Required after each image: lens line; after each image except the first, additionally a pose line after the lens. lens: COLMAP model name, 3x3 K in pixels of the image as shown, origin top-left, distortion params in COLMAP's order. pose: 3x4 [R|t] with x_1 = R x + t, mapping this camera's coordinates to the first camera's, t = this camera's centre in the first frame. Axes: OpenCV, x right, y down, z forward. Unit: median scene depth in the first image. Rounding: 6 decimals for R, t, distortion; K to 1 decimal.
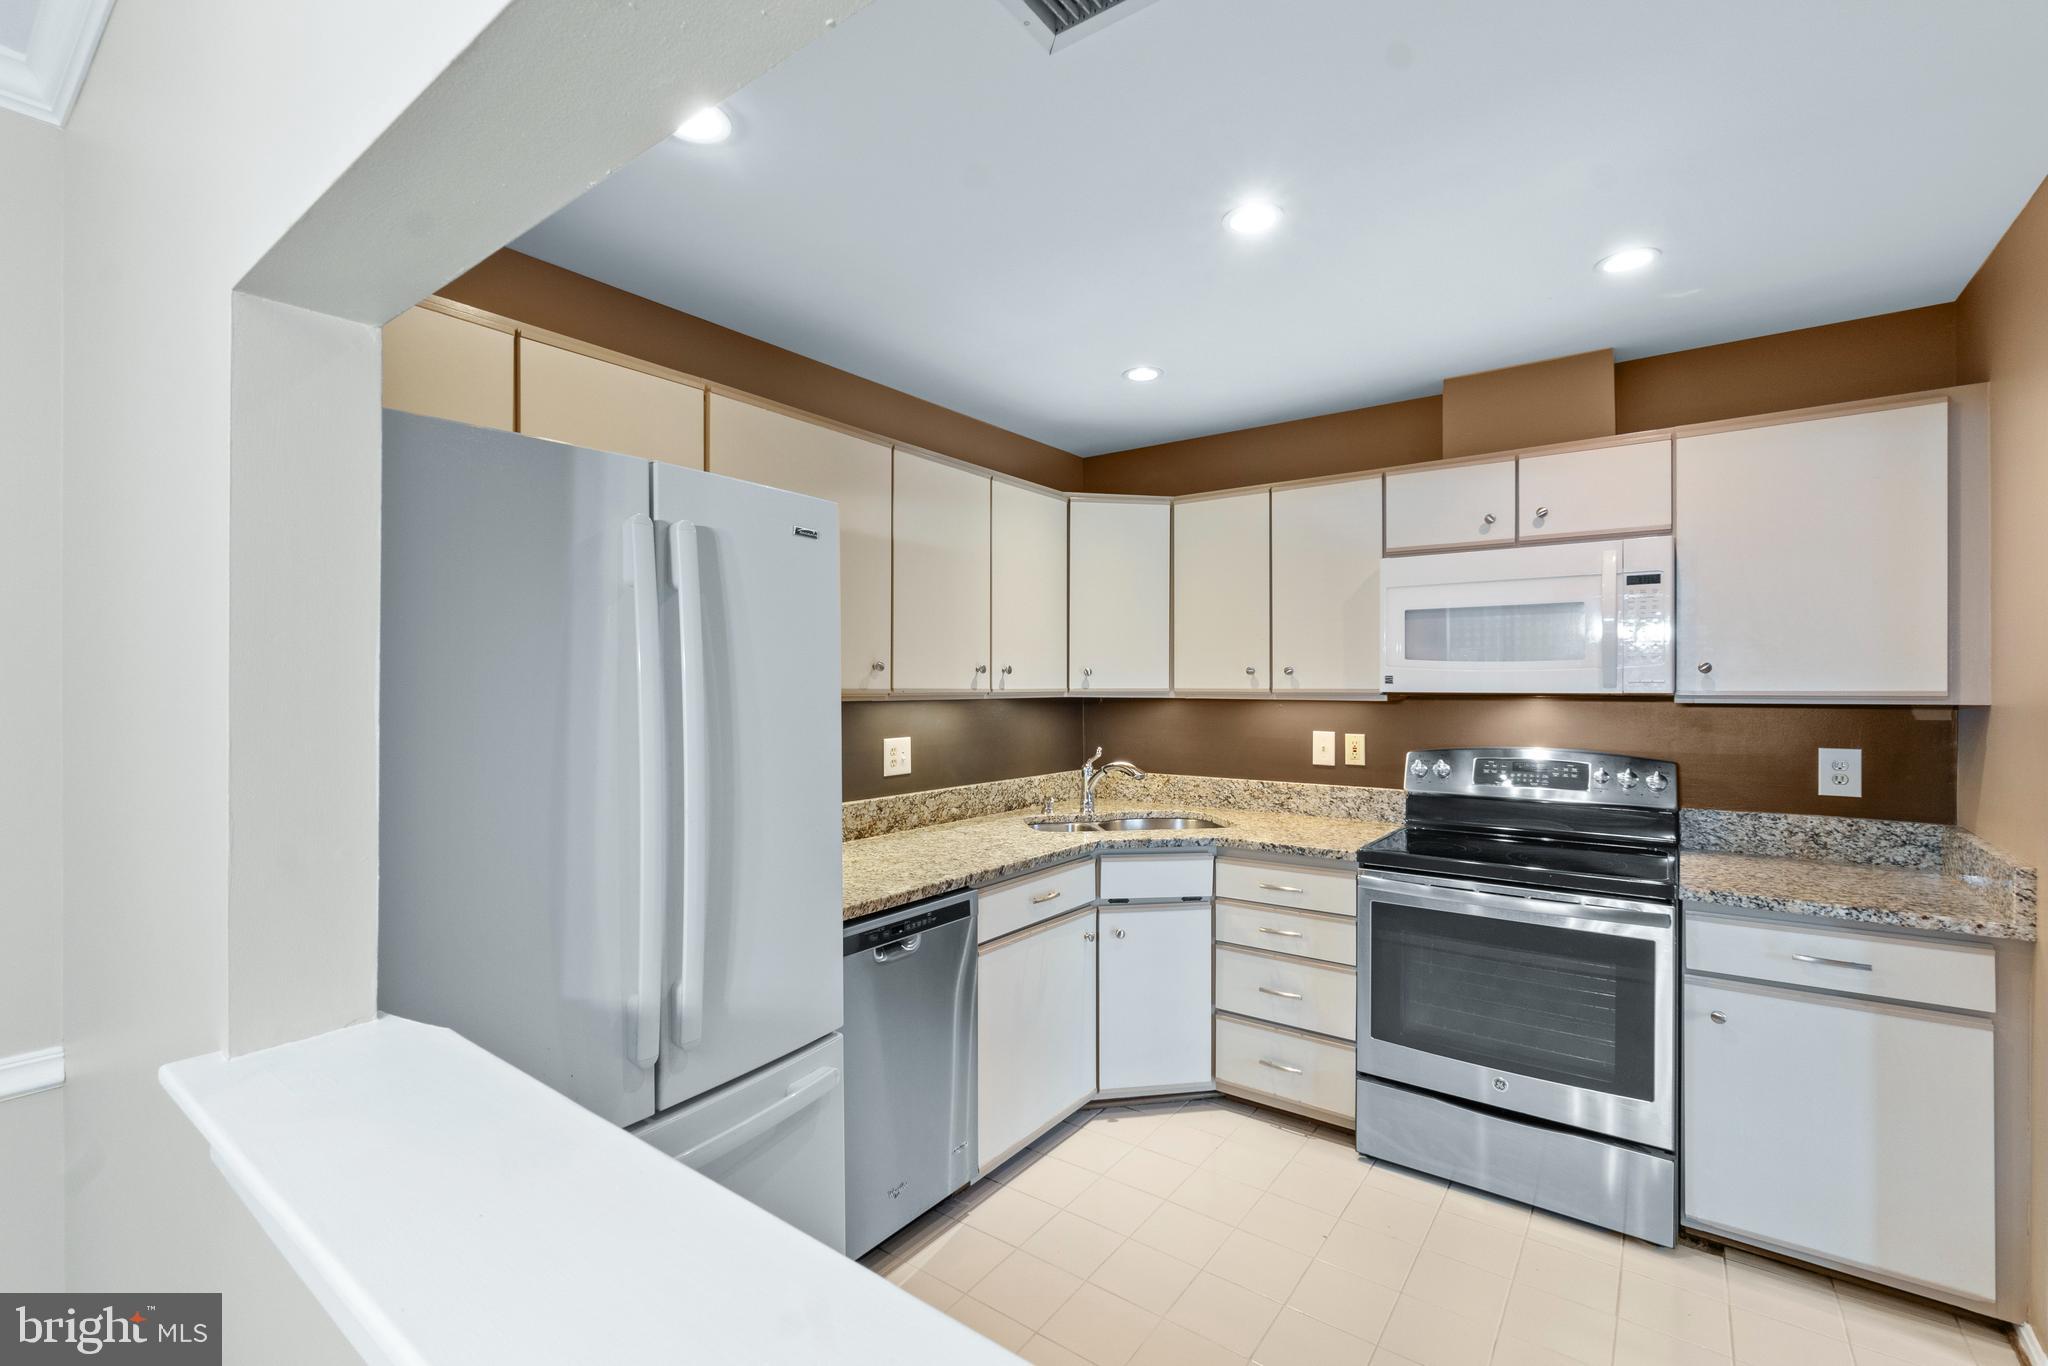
lens RADIAL K [[885.0, 0, 1014.9], [0, 885.0, 677.7], [0, 0, 1]] dist [-0.002558, 0.000450]
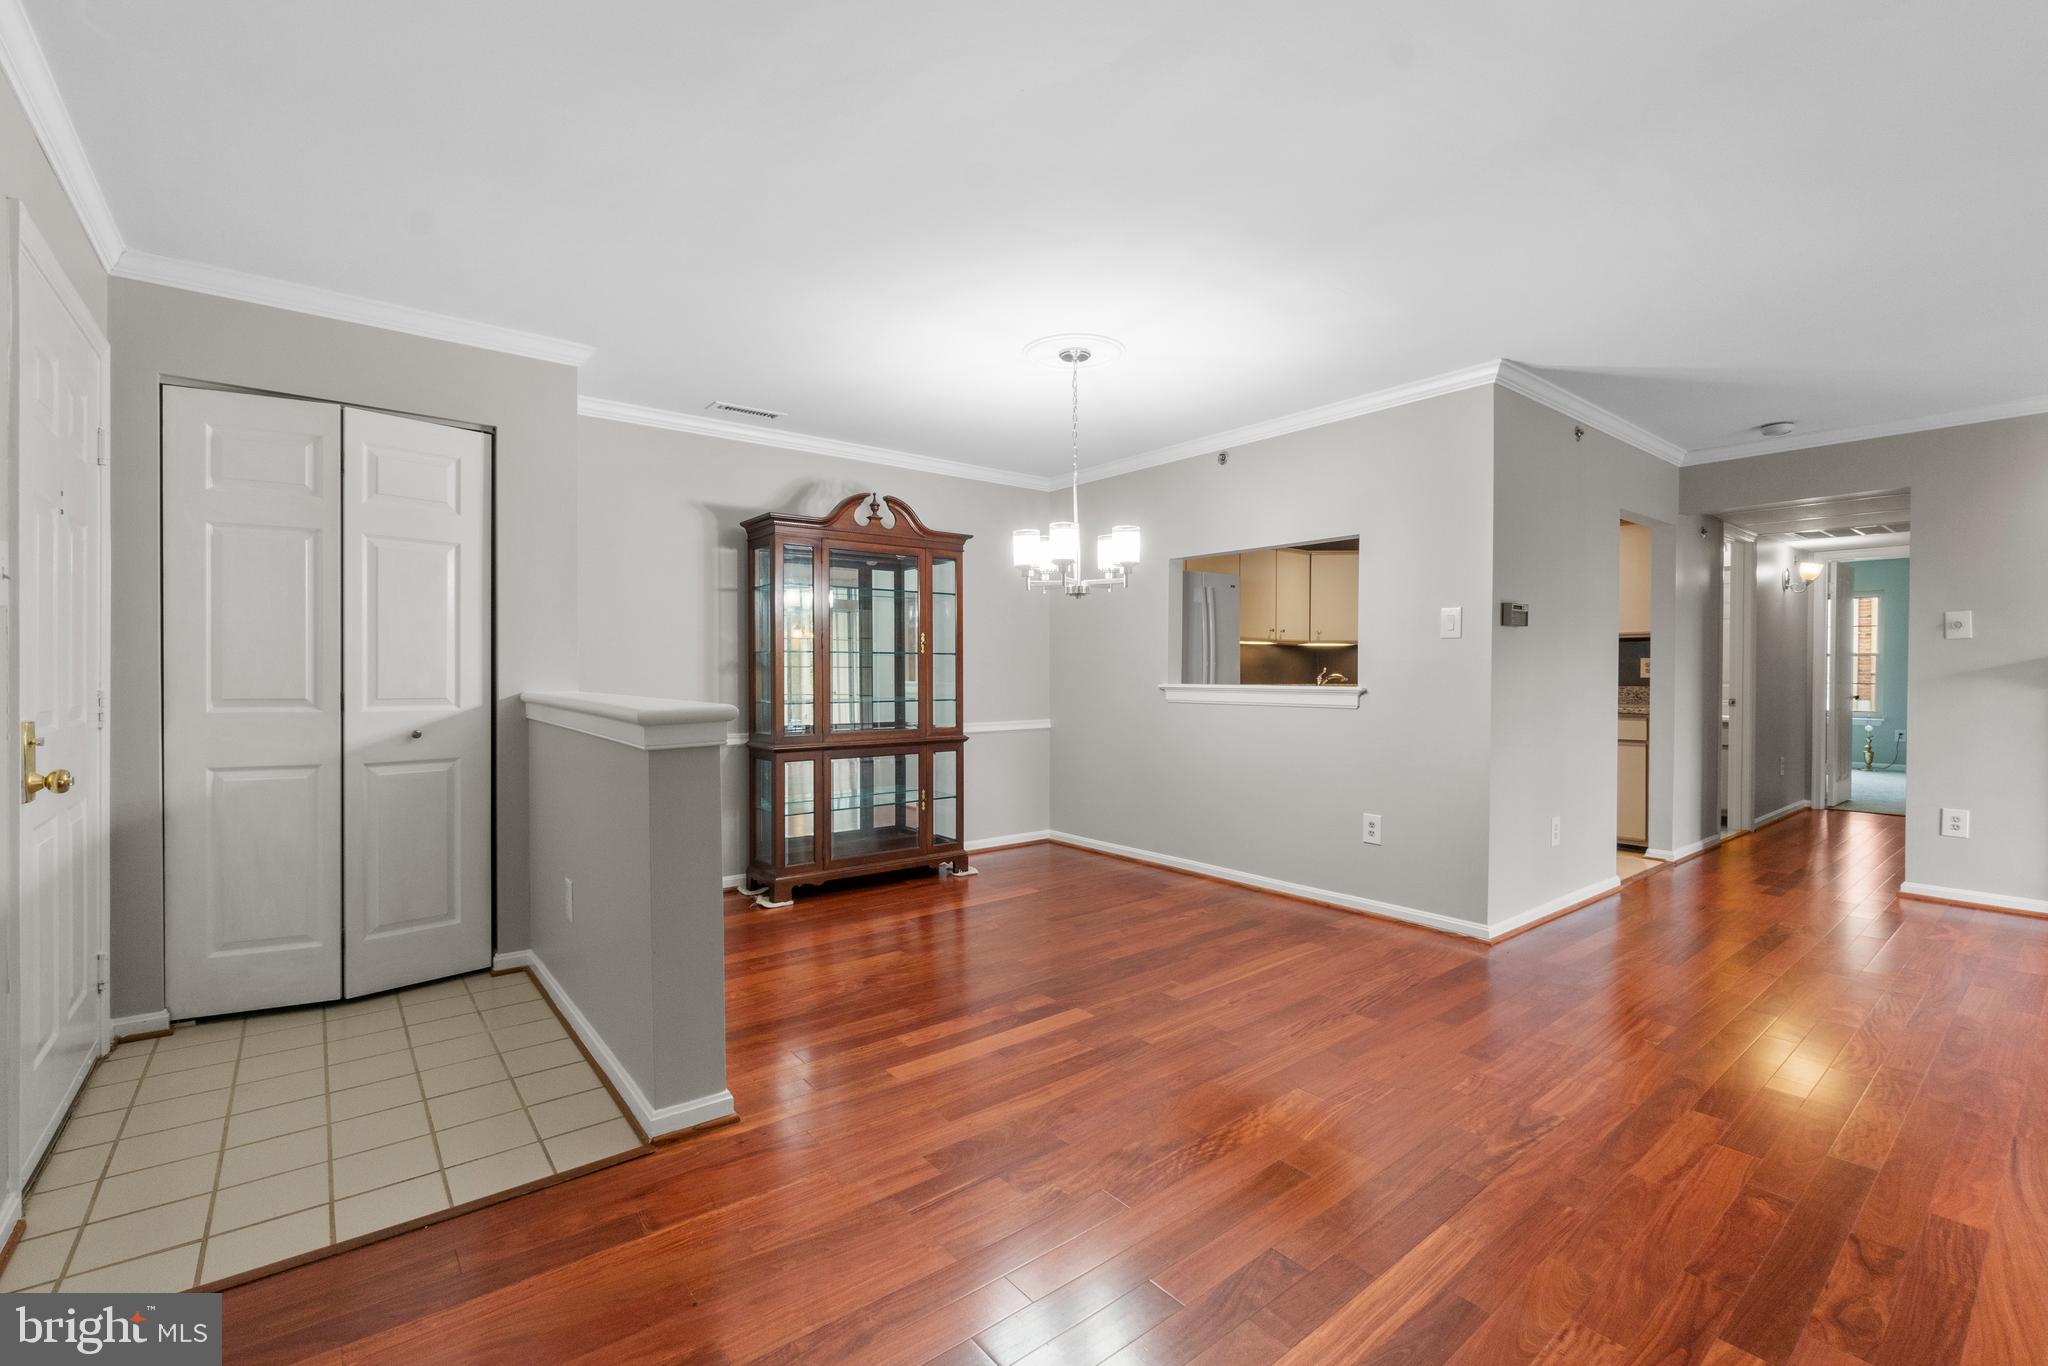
lens RADIAL K [[888.7, 0, 1019.0], [0, 888.7, 682.5], [0, 0, 1]] dist [-0.002165, -0.000315]
pose [[0.968076, 0.003342, -0.250635, -0.107847], [0.000897, 0.999859, 0.016797, 0.099930], [0.250656, -0.016486, 0.967936, -1.660517]]
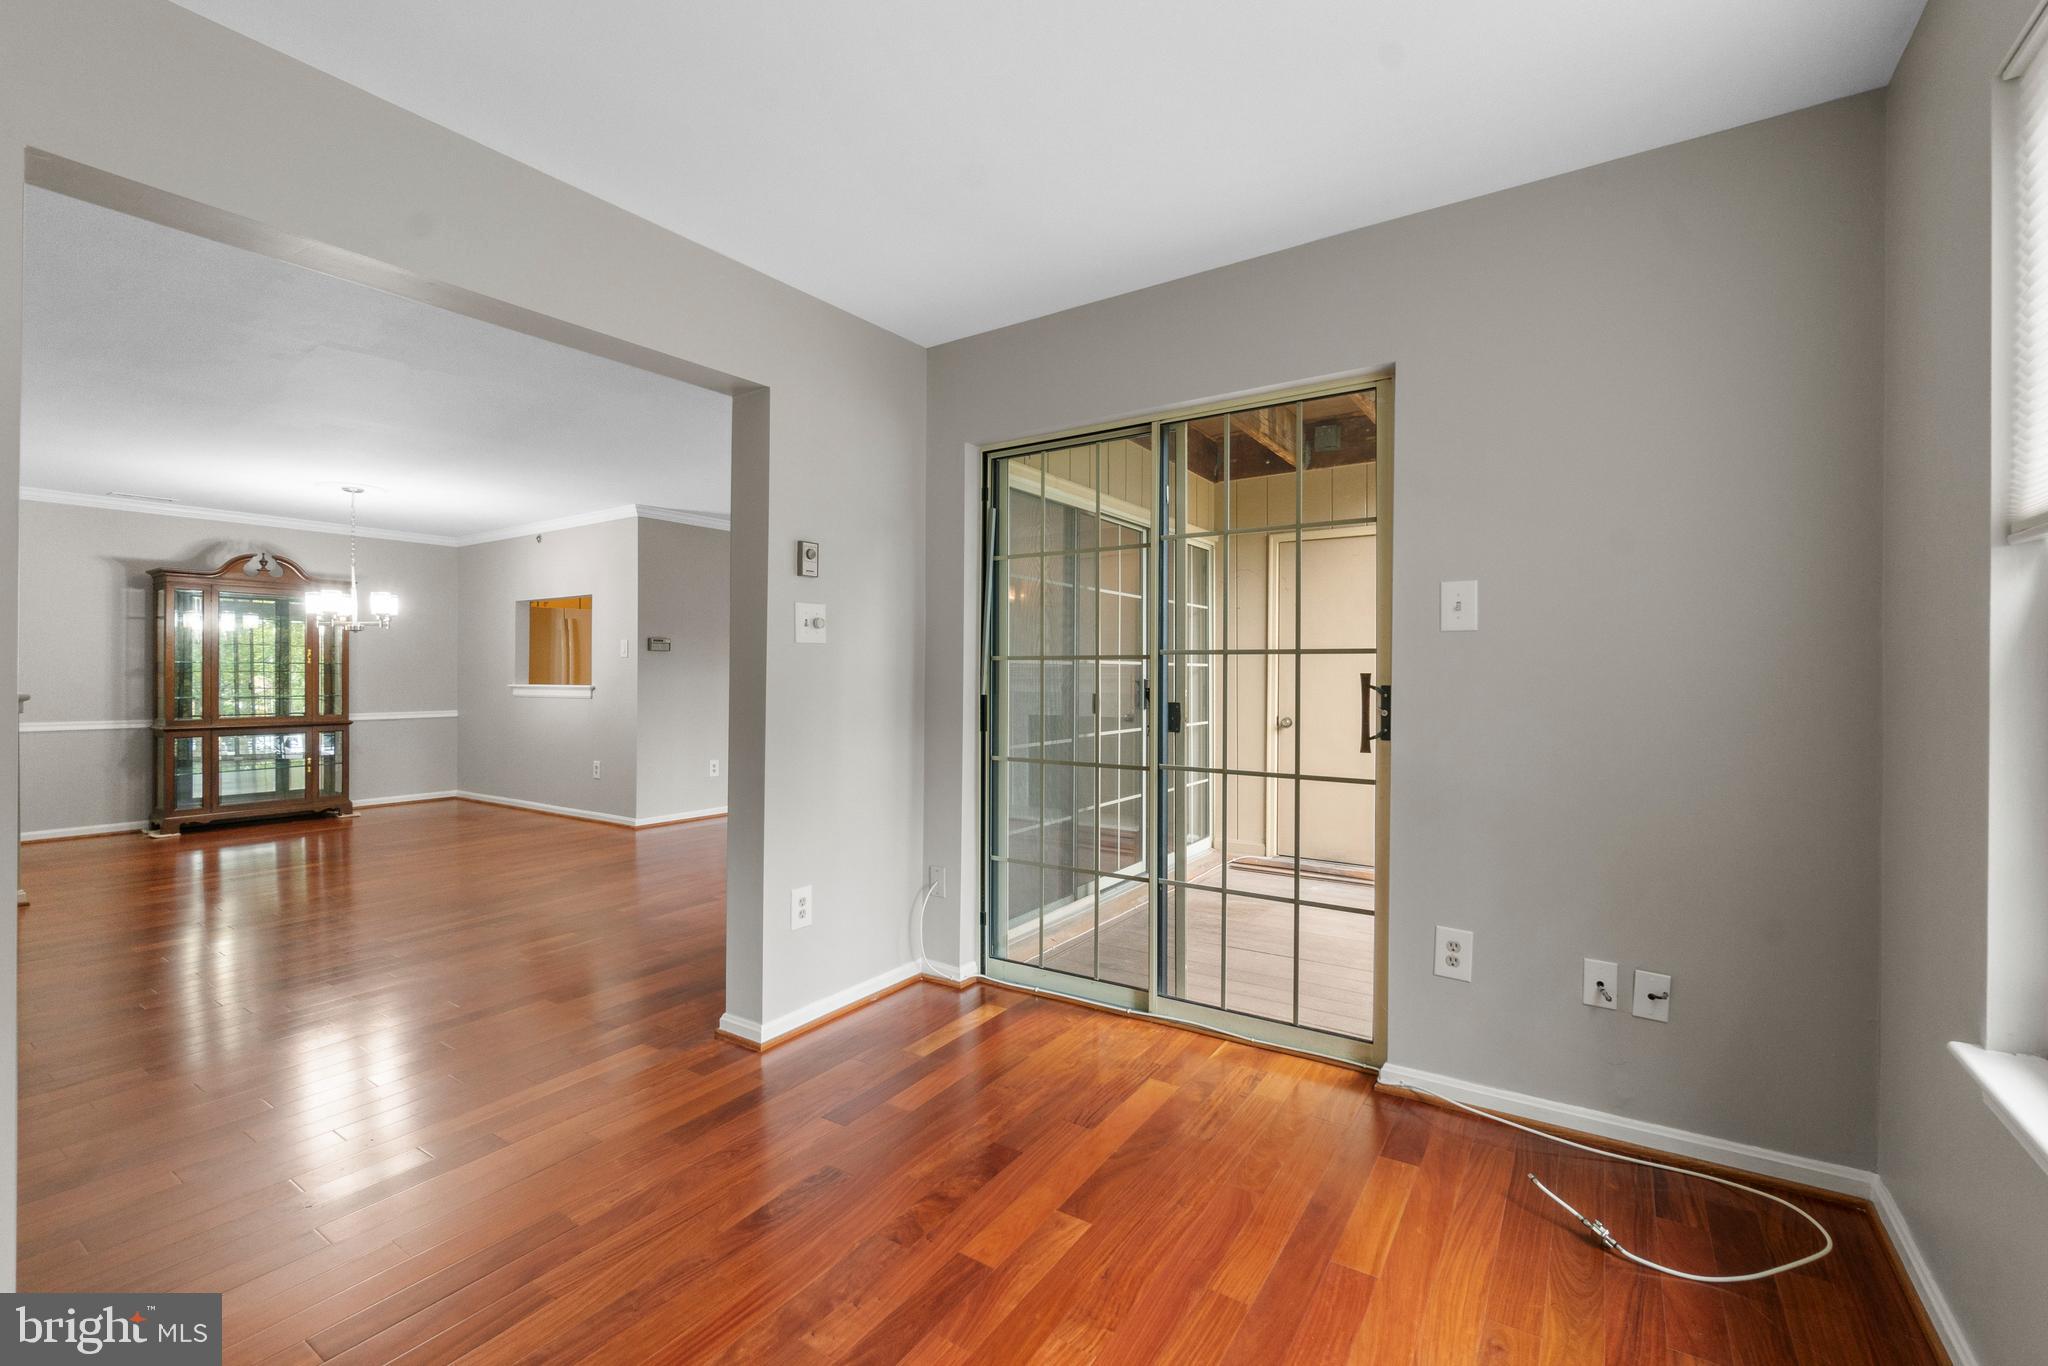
lens RADIAL K [[885.0, 0, 1014.9], [0, 885.0, 677.7], [0, 0, 1]] dist [-0.002558, 0.000450]
pose [[0.998888, 0.001068, 0.047135, 1.227377], [-0.001393, 0.999975, 0.006879, 0.091302], [-0.047127, -0.006937, 0.998865, -2.675513]]
